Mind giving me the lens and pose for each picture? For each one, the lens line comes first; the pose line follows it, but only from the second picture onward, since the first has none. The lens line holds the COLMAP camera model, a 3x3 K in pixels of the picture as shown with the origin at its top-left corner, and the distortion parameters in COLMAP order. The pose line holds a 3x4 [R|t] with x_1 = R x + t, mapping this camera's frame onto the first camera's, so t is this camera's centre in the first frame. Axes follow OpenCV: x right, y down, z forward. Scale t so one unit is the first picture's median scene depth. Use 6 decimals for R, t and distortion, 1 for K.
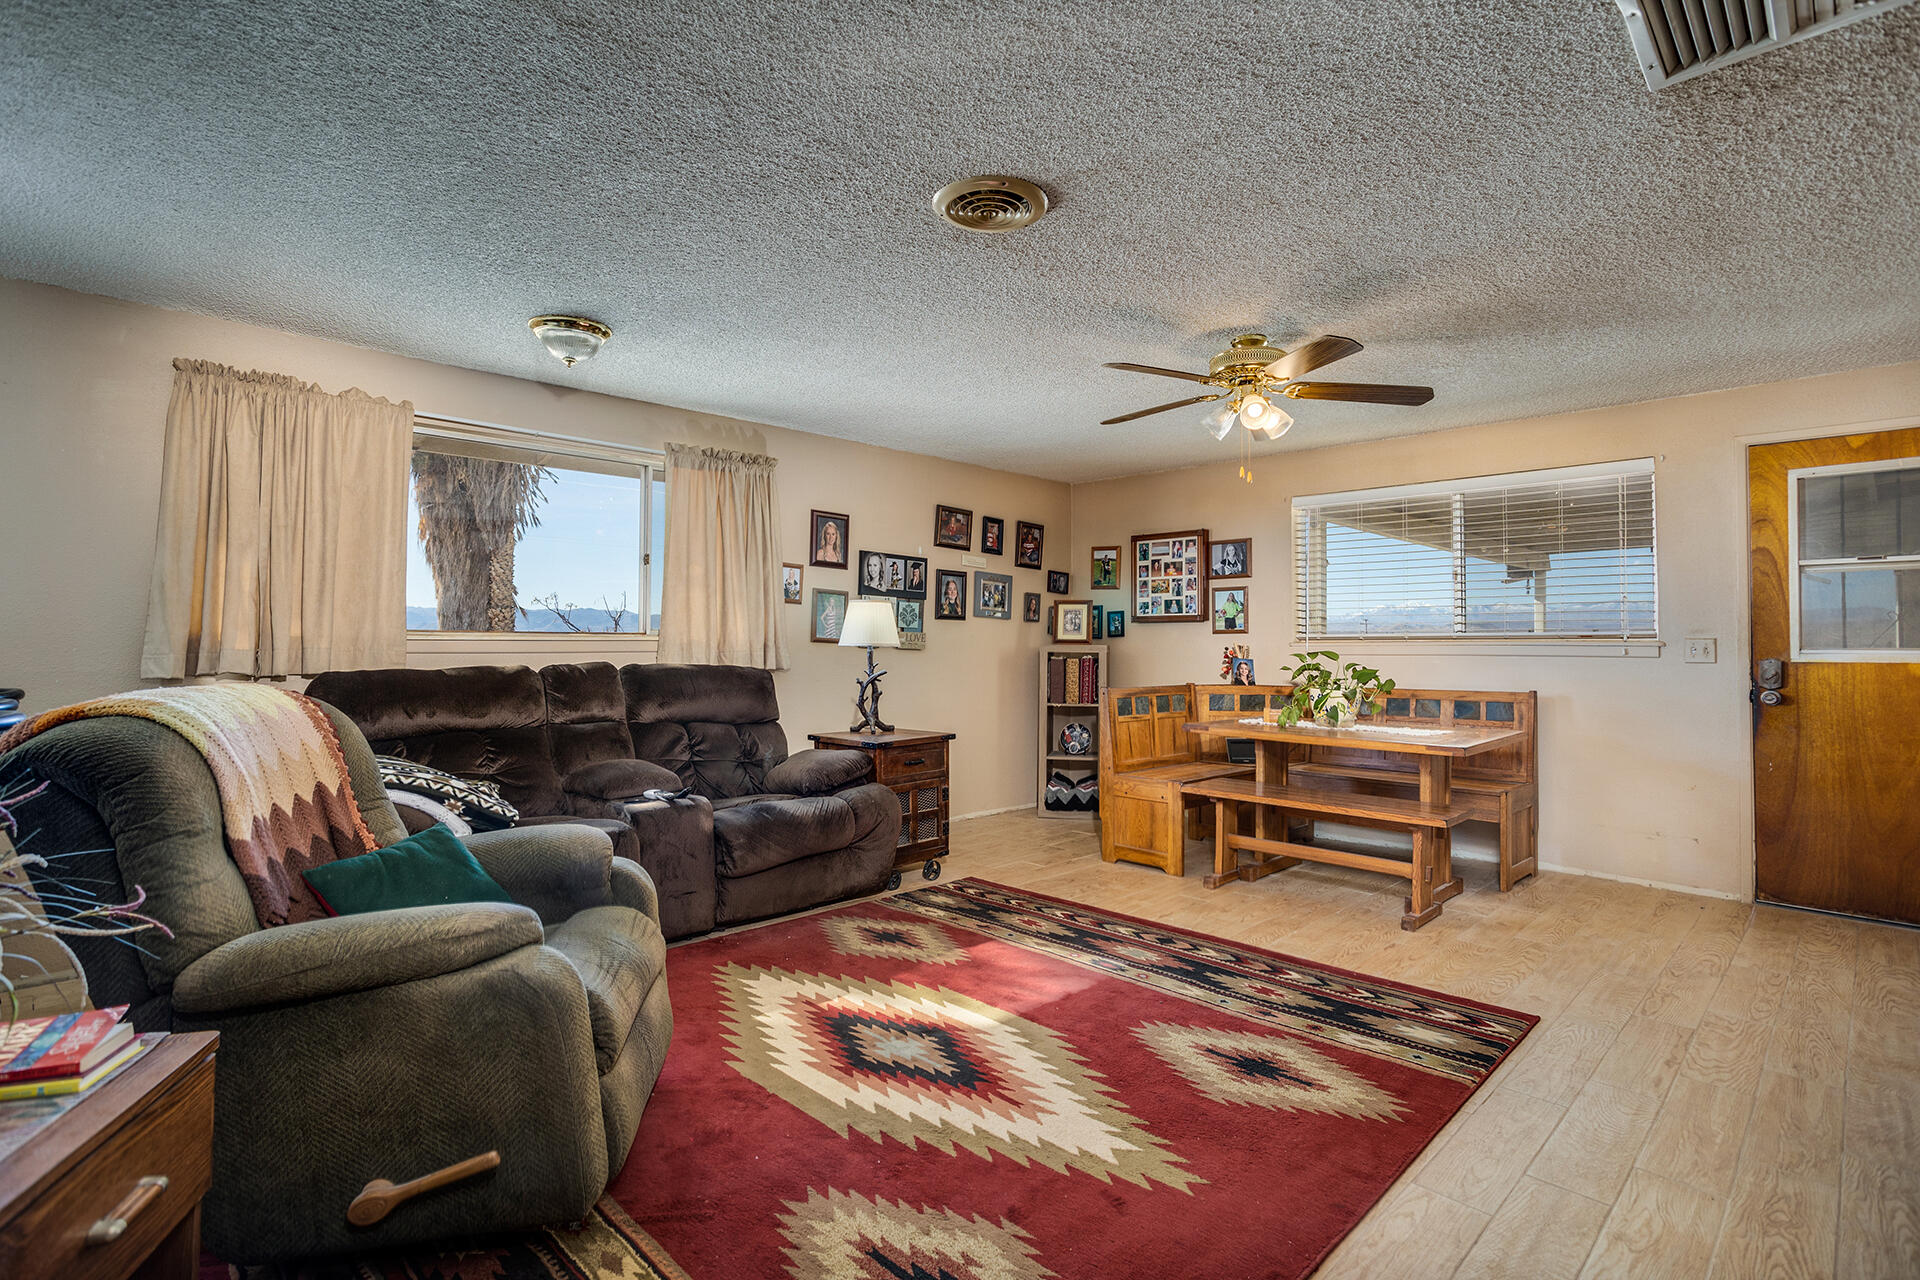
lens RADIAL K [[922.7, 0, 960.0], [0, 922.7, 640.0], [0, 0, 1]] dist [-0.001451, 0.038585]
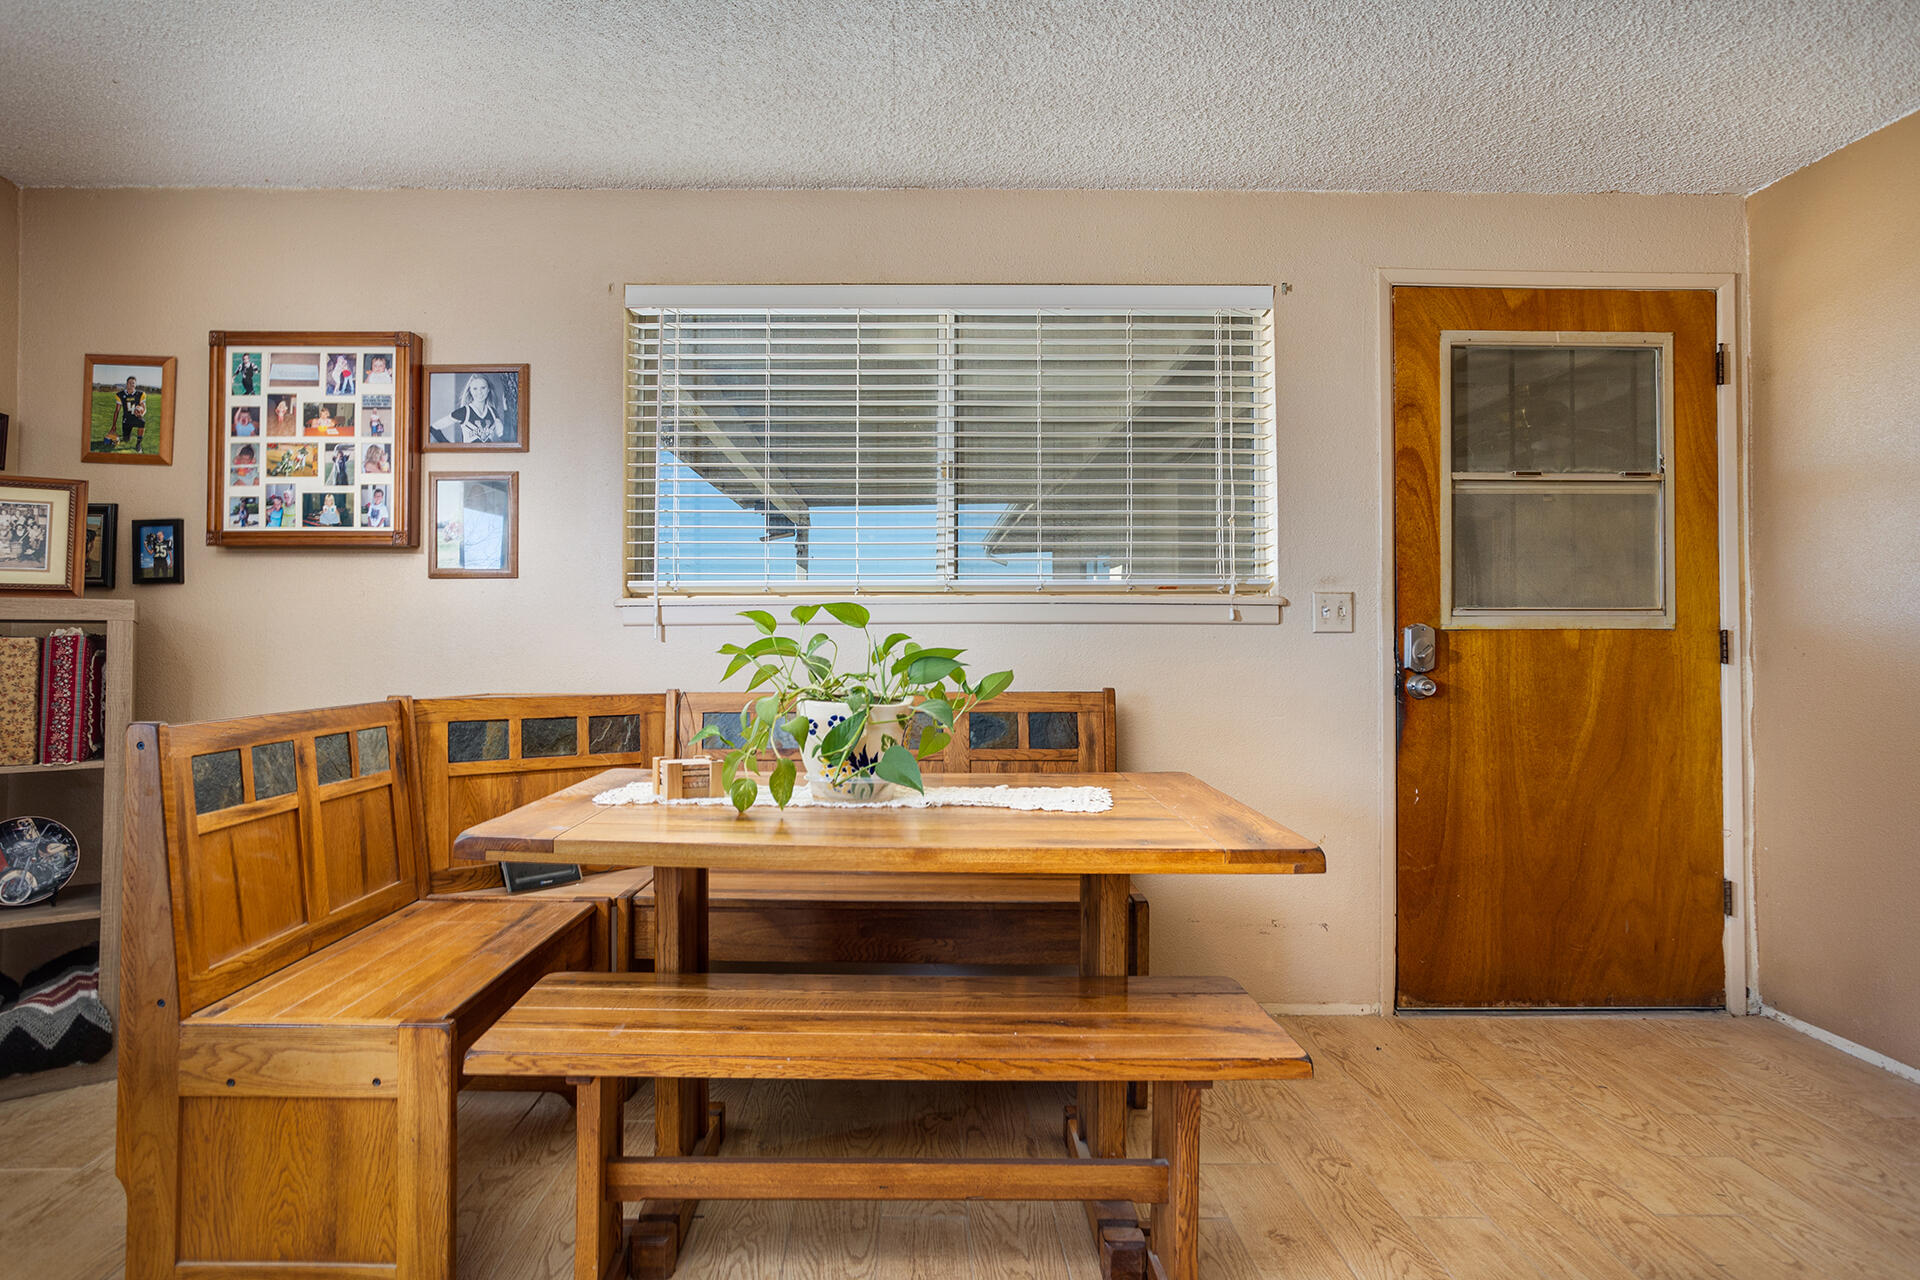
lens RADIAL K [[1145.3, 0, 961.5], [0, 1145.3, 613.7], [0, 0, 1]] dist [-0.056000, 0.041013]
pose [[0.688678, 0.014701, 0.724918, 0.061400], [-0.004899, 0.999866, -0.015623, 0.016850], [-0.725050, 0.007208, 0.688658, 0.452670]]
